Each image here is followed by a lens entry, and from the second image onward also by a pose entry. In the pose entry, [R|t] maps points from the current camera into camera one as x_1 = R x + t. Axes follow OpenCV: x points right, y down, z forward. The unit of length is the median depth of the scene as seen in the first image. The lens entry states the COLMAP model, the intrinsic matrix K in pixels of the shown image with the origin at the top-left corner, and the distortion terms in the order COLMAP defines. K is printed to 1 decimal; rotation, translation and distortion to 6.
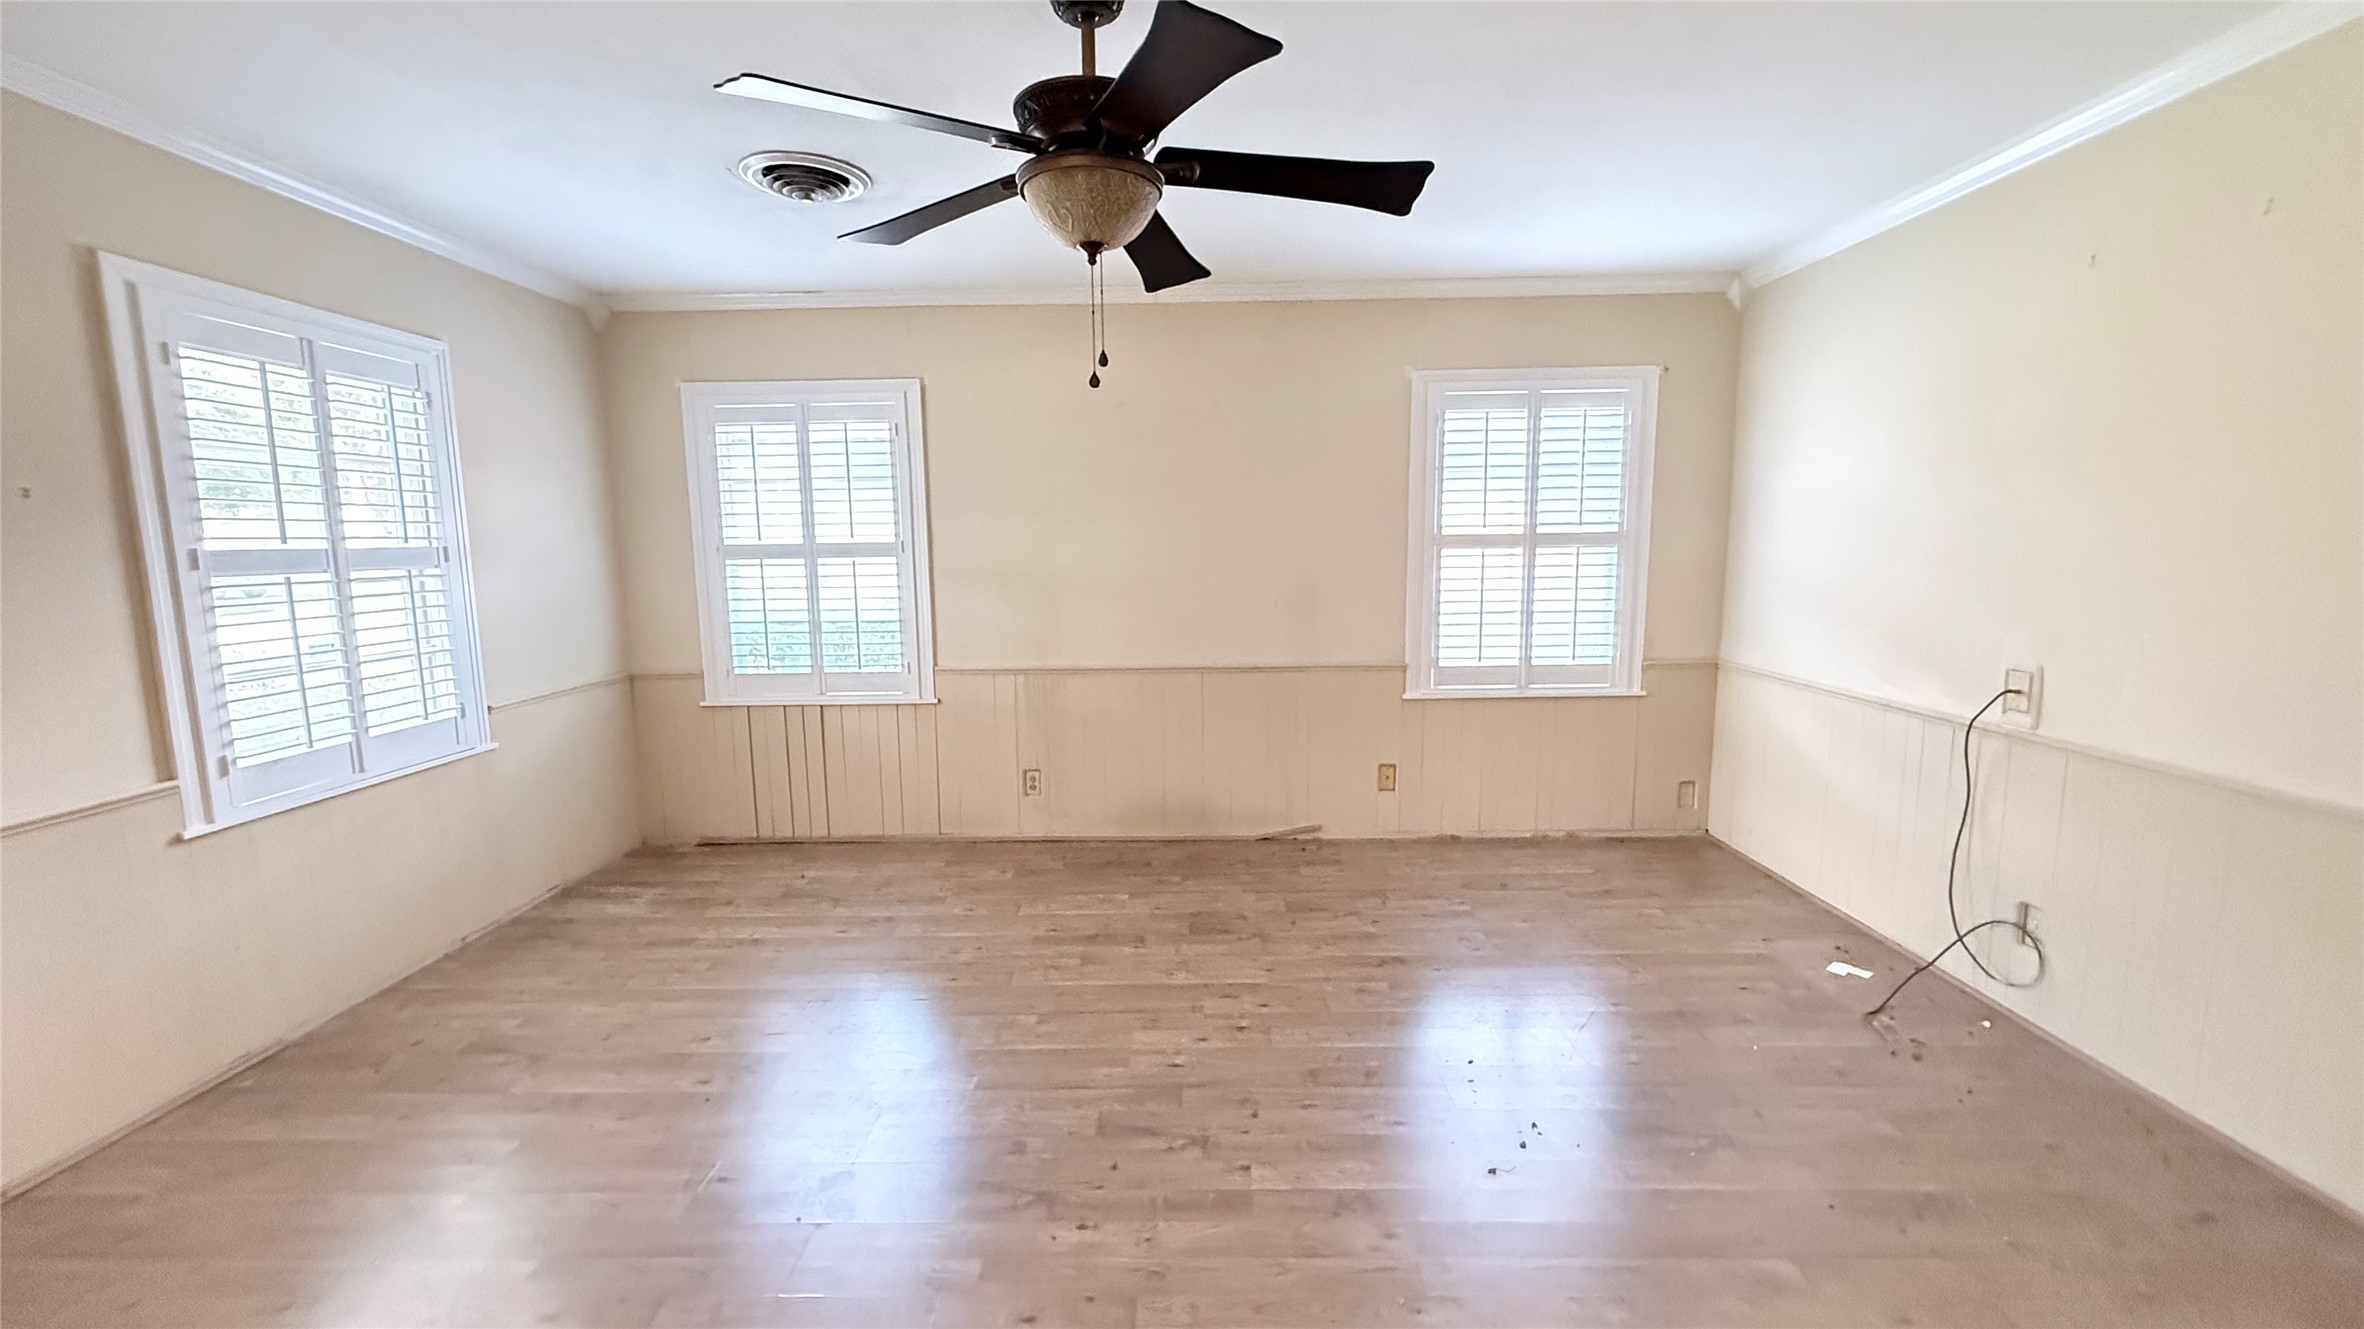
lens RADIAL K [[945.7, 0, 1182.5], [0, 945.7, 660.3], [0, 0, 1]] dist [-0.003458, 0.000019]
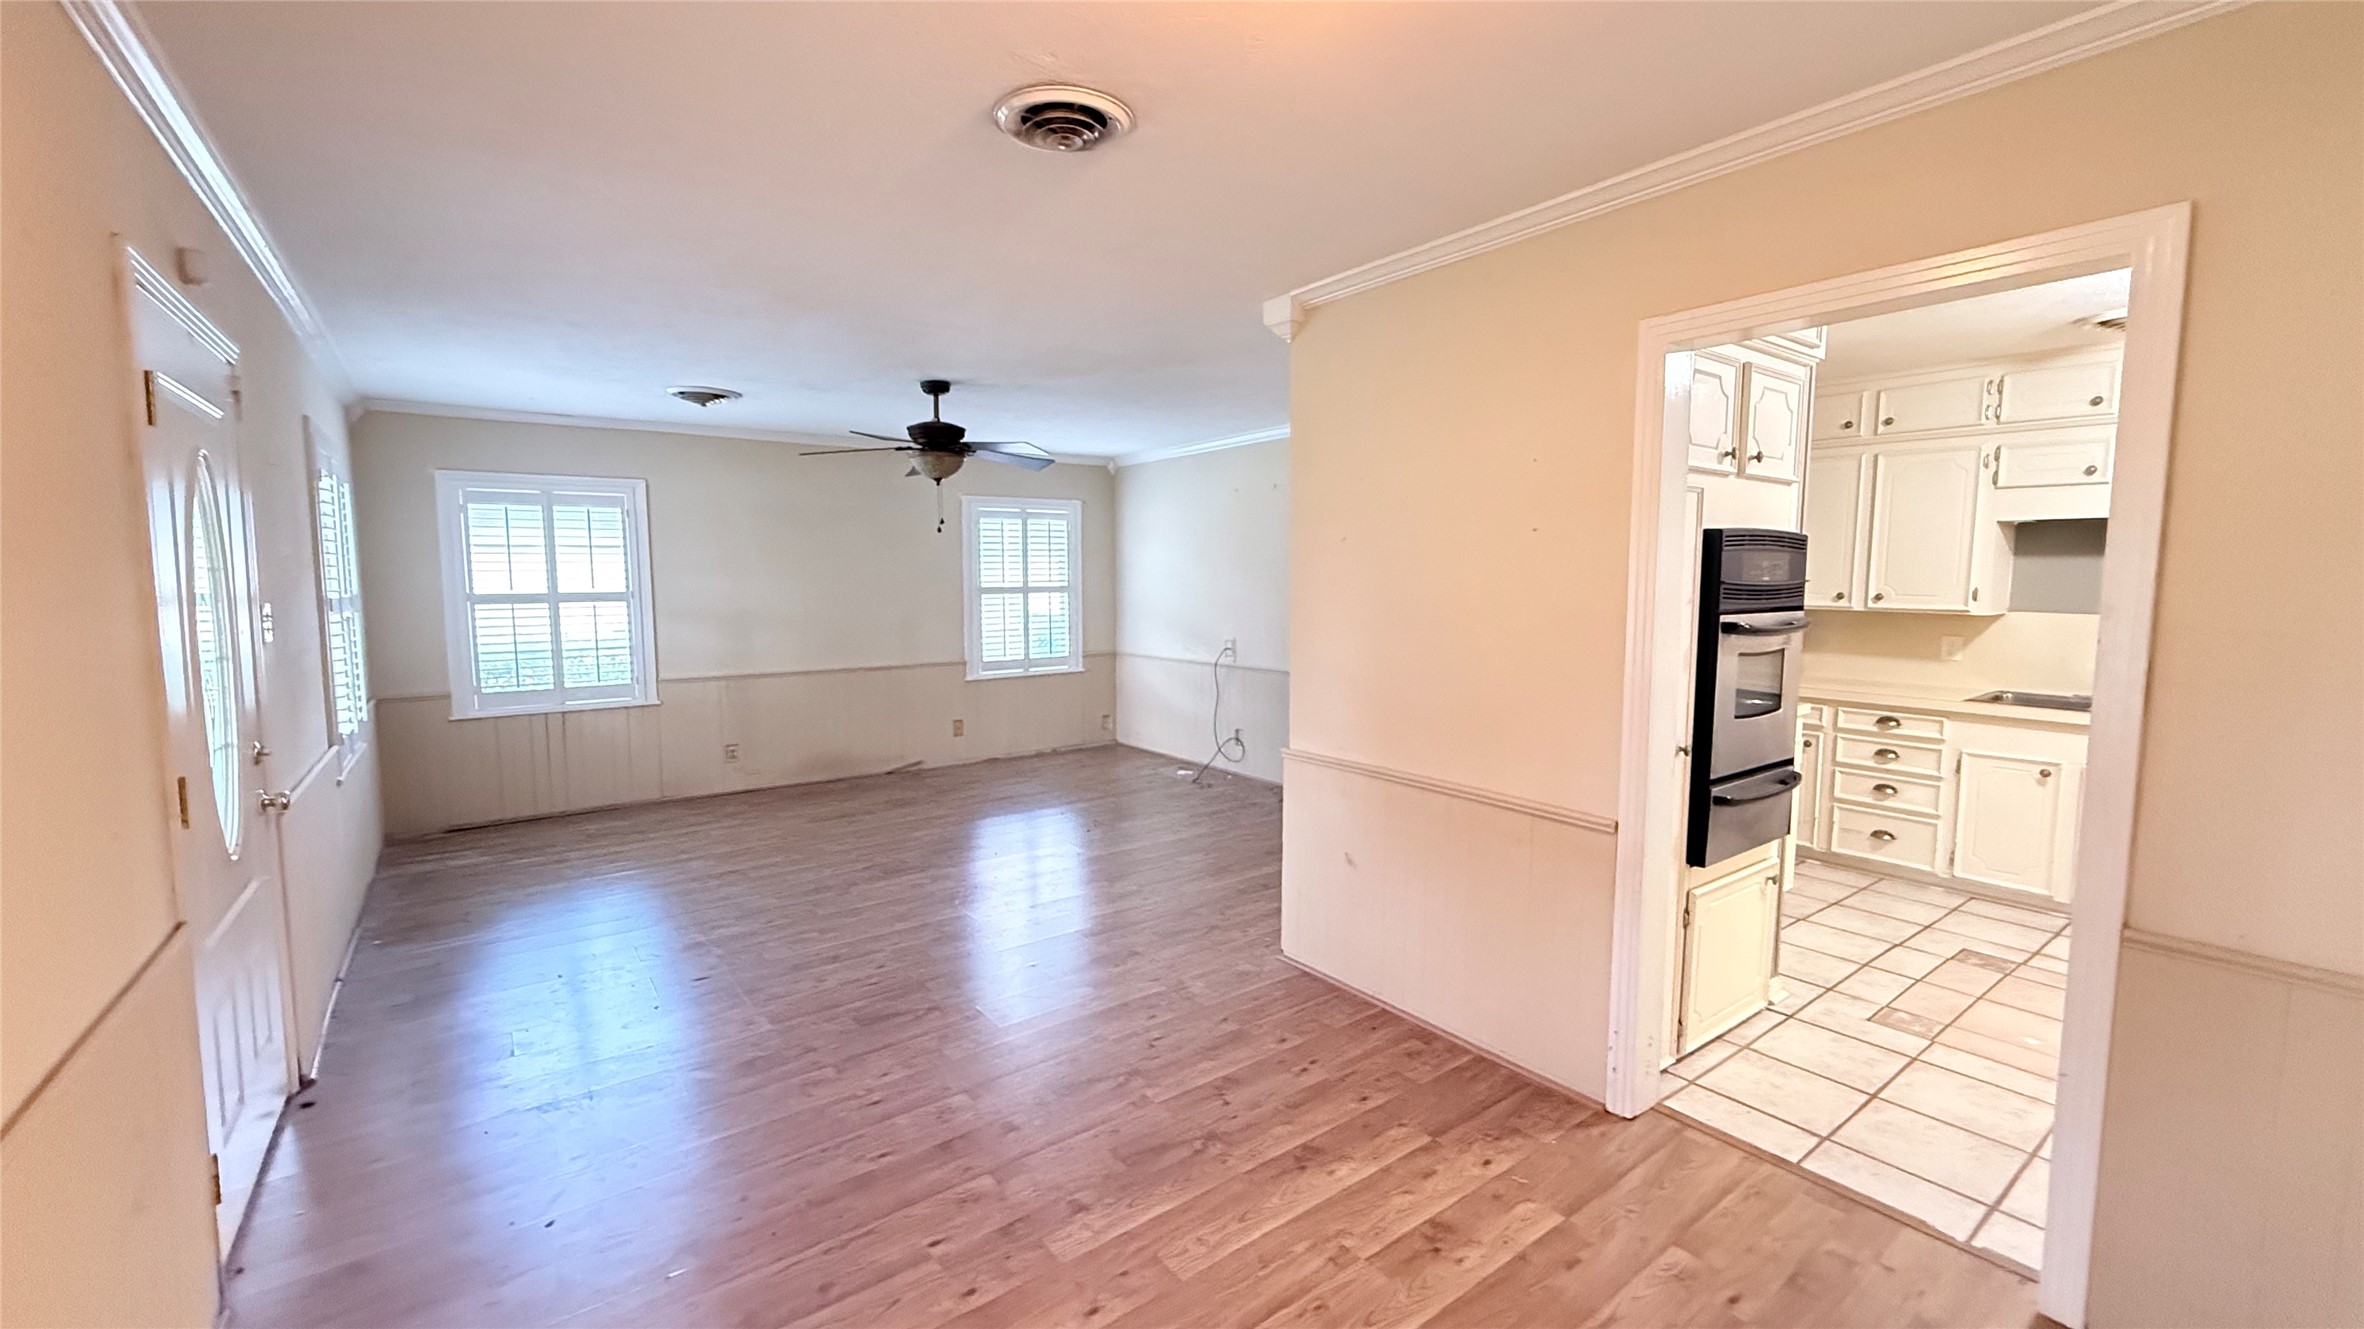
lens RADIAL K [[941.3, 0, 1182.0], [0, 941.3, 664.5], [0, 0, 1]] dist [-0.000685, -0.000097]
pose [[0.789864, -0.048855, 0.611333, -0.521232], [0.074503, 0.997083, -0.016579, 0.071001], [-0.608740, 0.058641, 0.791199, -0.628912]]
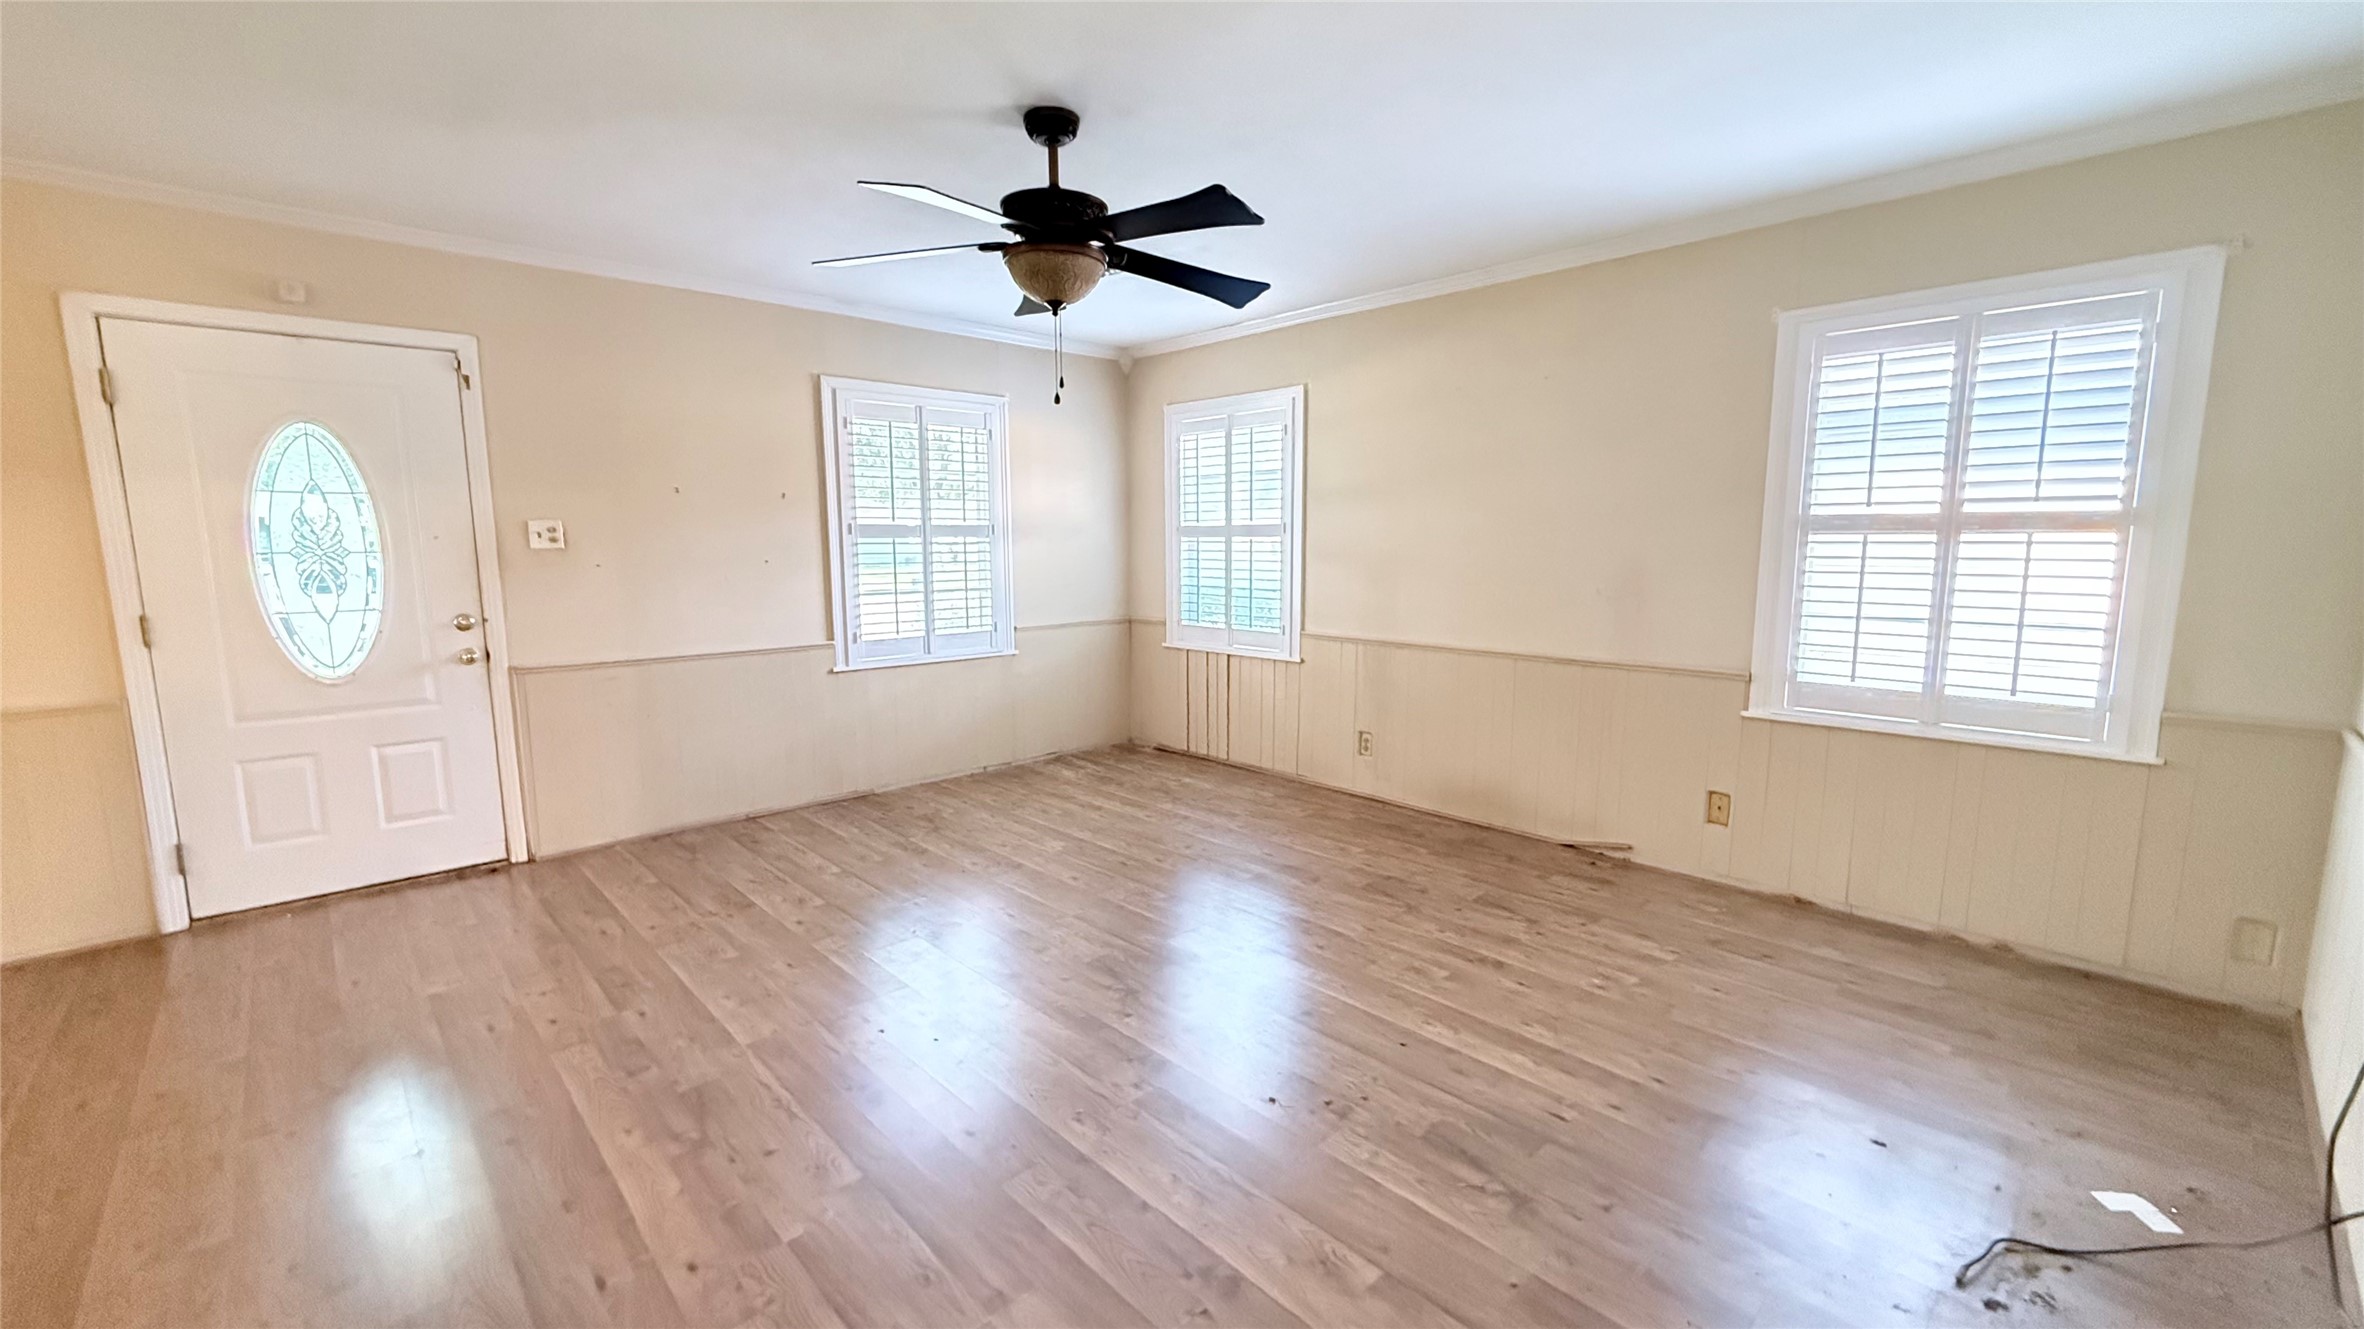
lens RADIAL K [[951.1, 0, 1181.6], [0, 951.1, 660.2], [0, 0, 1]] dist [-0.001174, 0.000338]
pose [[0.696146, 0.103214, -0.710441, 0.489063], [-0.097825, 0.994018, 0.048556, -0.000055], [0.711204, 0.035697, 0.702079, 0.073067]]
